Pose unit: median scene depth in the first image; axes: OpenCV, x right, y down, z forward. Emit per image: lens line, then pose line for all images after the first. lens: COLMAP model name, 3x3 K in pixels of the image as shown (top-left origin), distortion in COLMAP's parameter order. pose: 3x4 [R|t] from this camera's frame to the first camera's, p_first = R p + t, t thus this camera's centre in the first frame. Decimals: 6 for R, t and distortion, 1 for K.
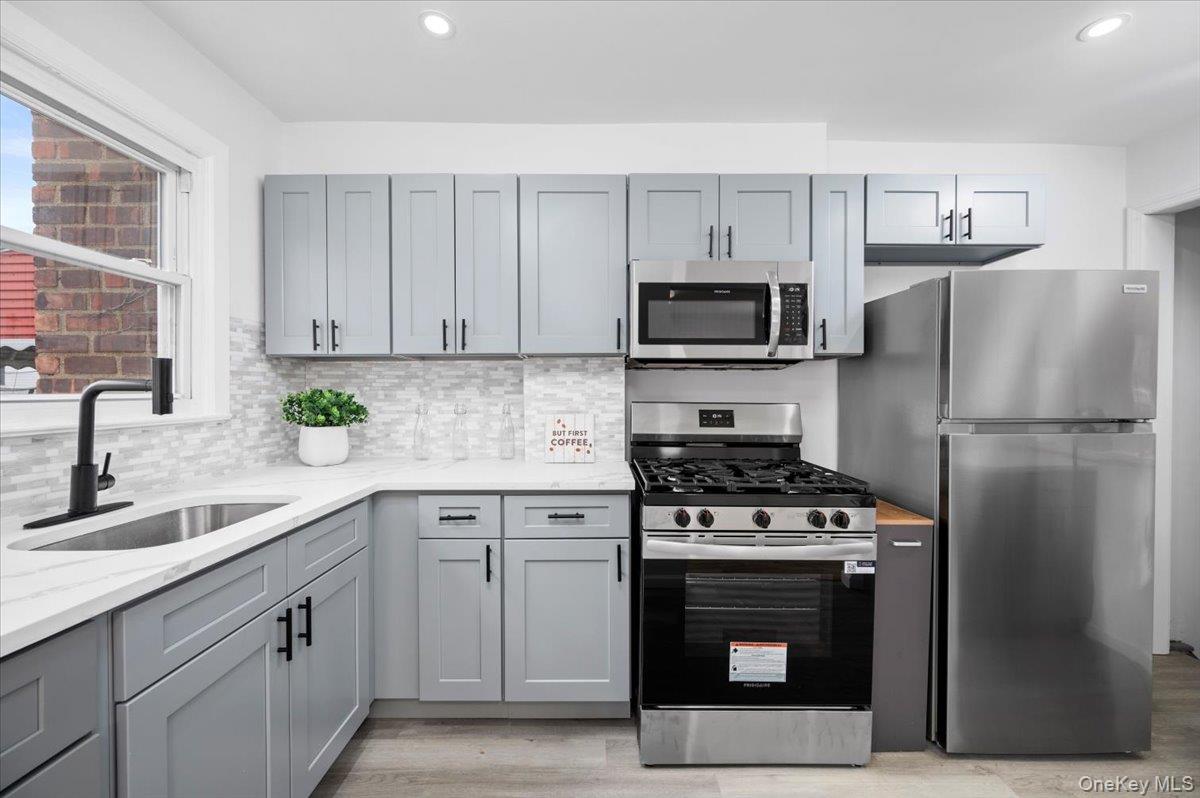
lens RADIAL K [[480.4, 0, 600.0], [0, 480.4, 399.0], [0, 0, 1]] dist [0.002973, 0.000085]
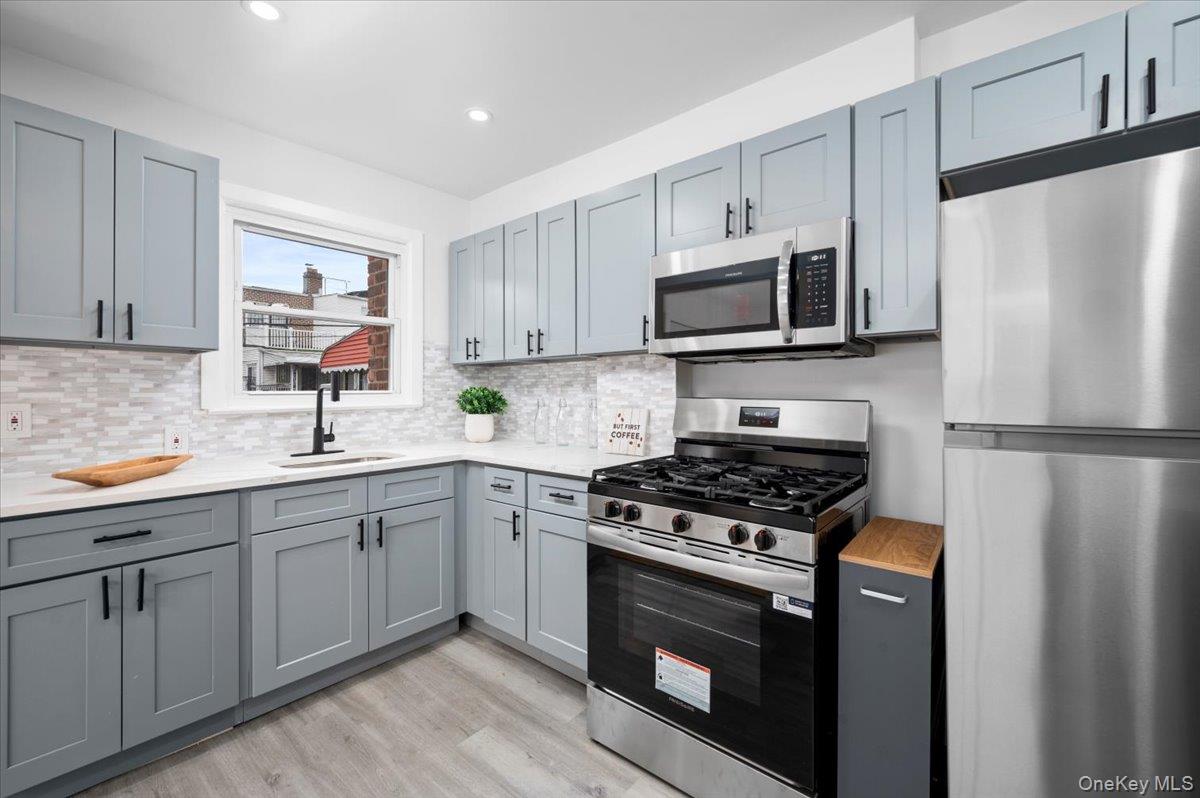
lens RADIAL K [[510.5, 0, 598.7], [0, 510.5, 390.5], [0, 0, 1]] dist [0.009662, 0.000066]
pose [[0.754590, -0.004249, -0.656183, 0.712559], [-0.003775, 0.999934, -0.010817, 0.004202], [0.656186, 0.010640, 0.754525, 0.124030]]
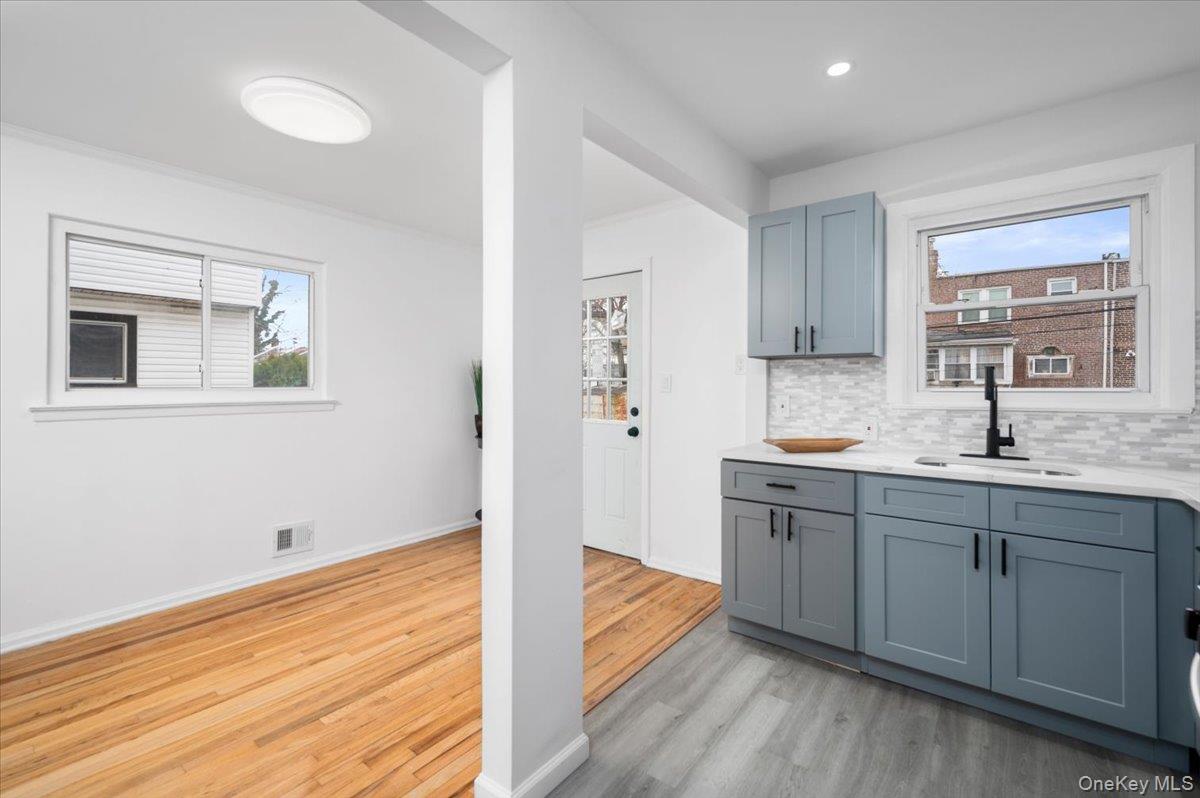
lens RADIAL K [[510.5, 0, 598.7], [0, 510.5, 390.5], [0, 0, 1]] dist [0.009662, 0.000066]
pose [[-0.616287, 0.003460, -0.787514, 0.822144], [-0.011154, 0.999852, 0.013121, -0.007259], [0.787442, 0.016870, -0.616157, 0.655002]]
